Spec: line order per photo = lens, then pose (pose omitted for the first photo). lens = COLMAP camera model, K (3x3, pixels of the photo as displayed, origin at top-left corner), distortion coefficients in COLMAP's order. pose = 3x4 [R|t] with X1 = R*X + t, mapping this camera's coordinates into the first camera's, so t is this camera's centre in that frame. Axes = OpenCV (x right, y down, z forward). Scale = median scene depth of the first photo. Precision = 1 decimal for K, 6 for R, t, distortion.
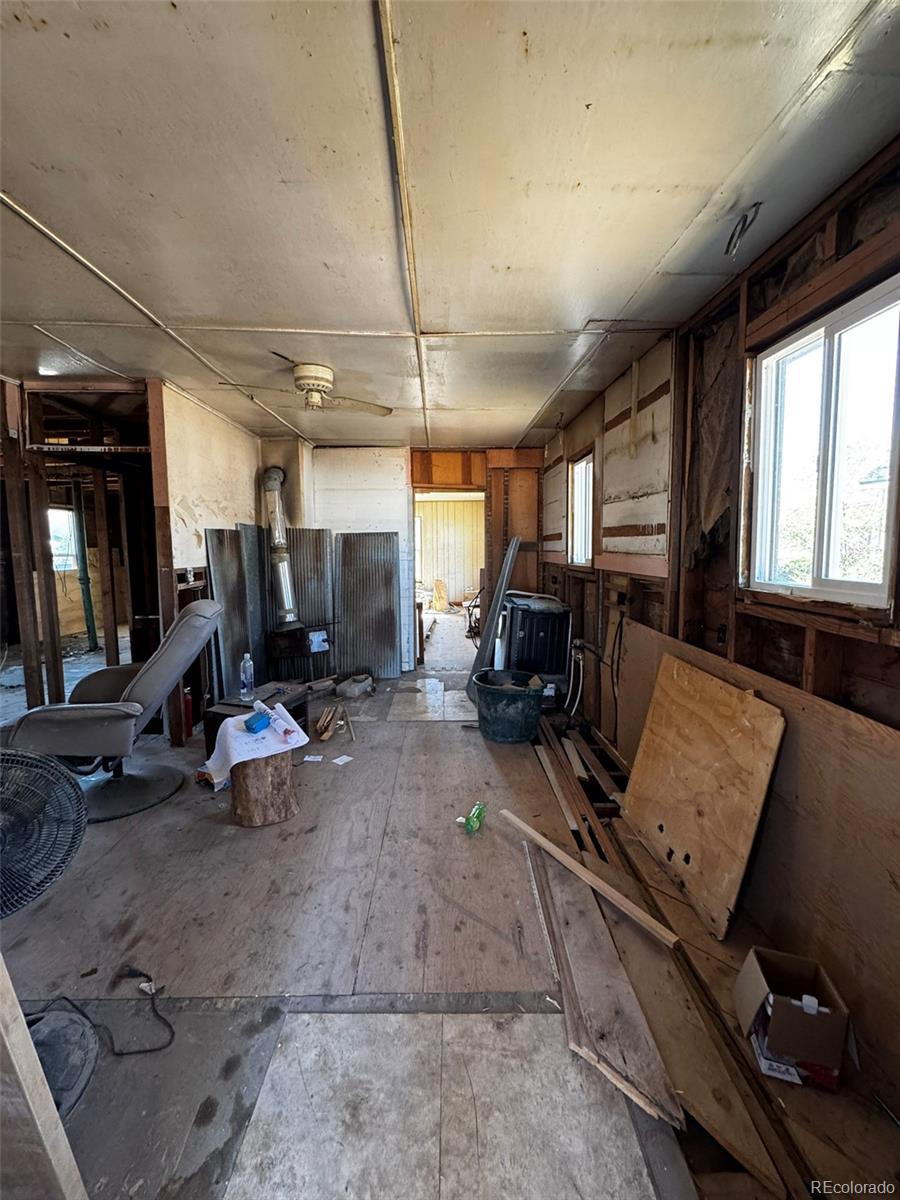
lens RADIAL K [[485.1, 0, 453.8], [0, 485.1, 592.4], [0, 0, 1]] dist [0.002338, 0.000545]
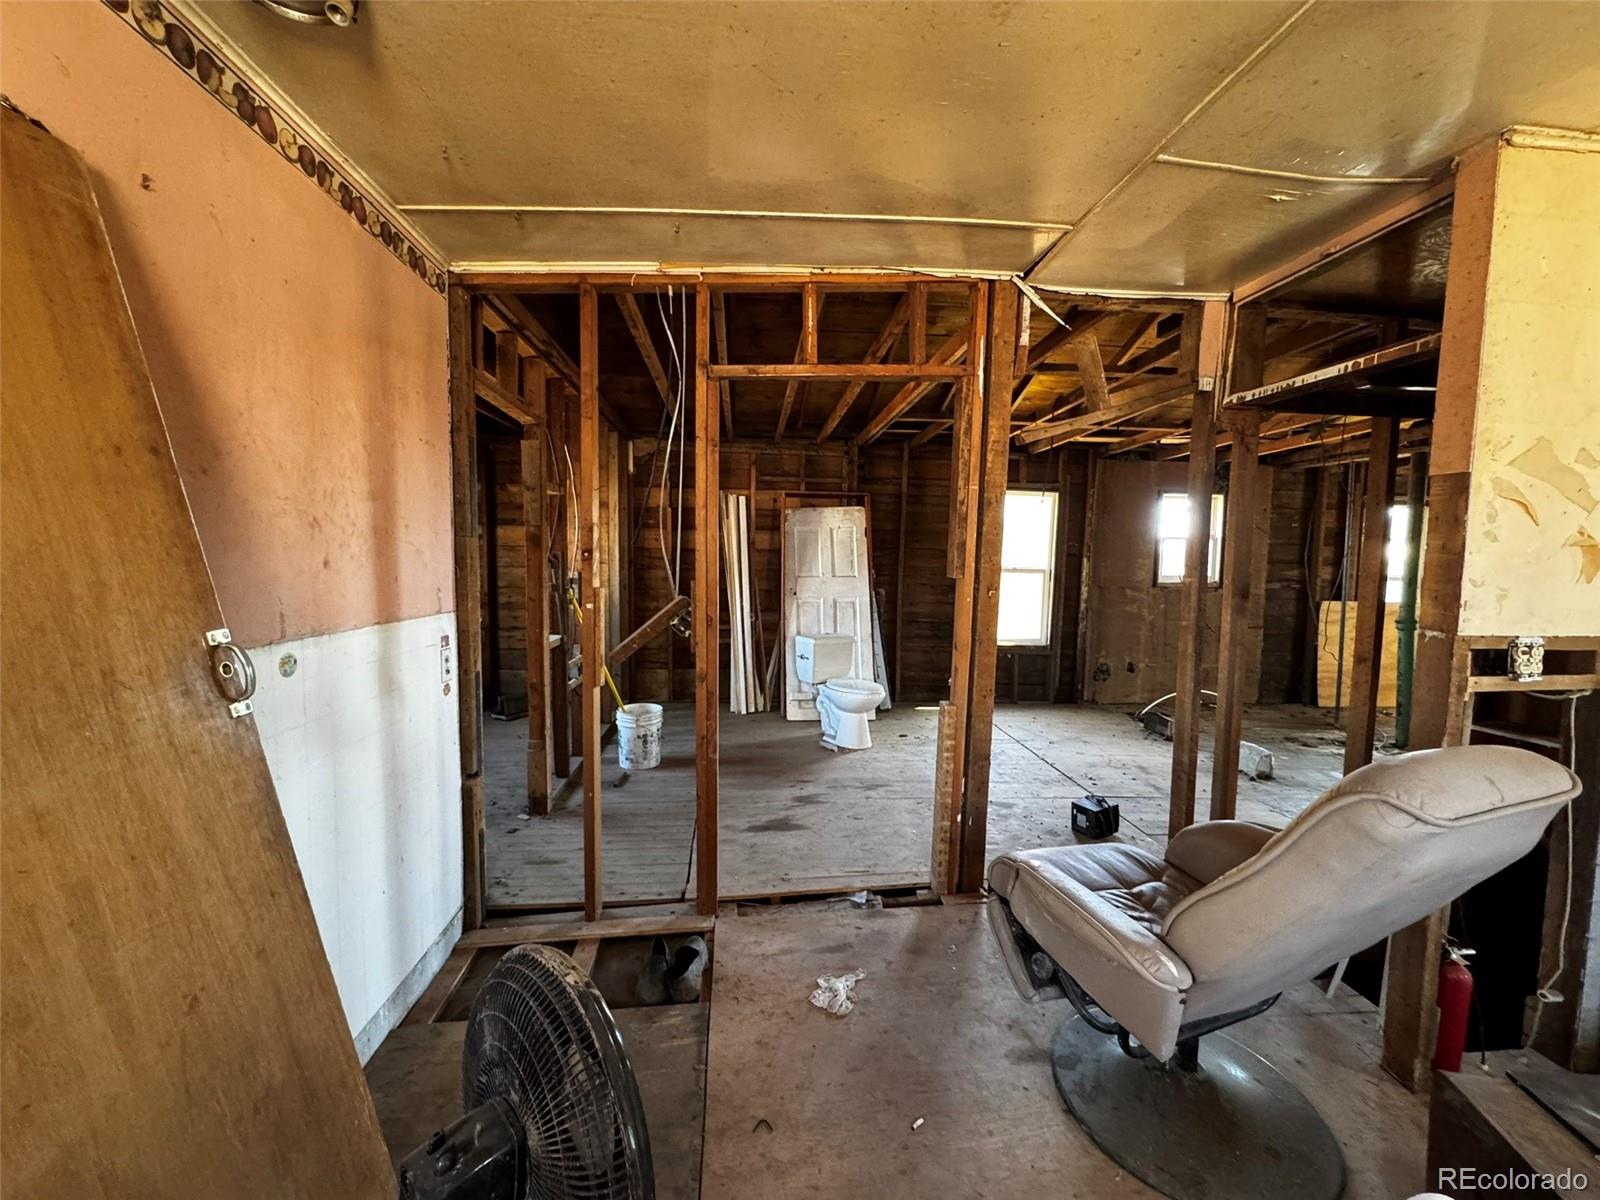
lens RADIAL K [[646.8, 0, 798.0], [0, 646.8, 602.4], [0, 0, 1]] dist [0.002338, 0.000545]
pose [[0.076915, 0.075613, -0.994166, -0.113218], [-0.106754, 0.992013, 0.067190, -0.053264], [0.991306, 0.100963, 0.084373, 0.441594]]
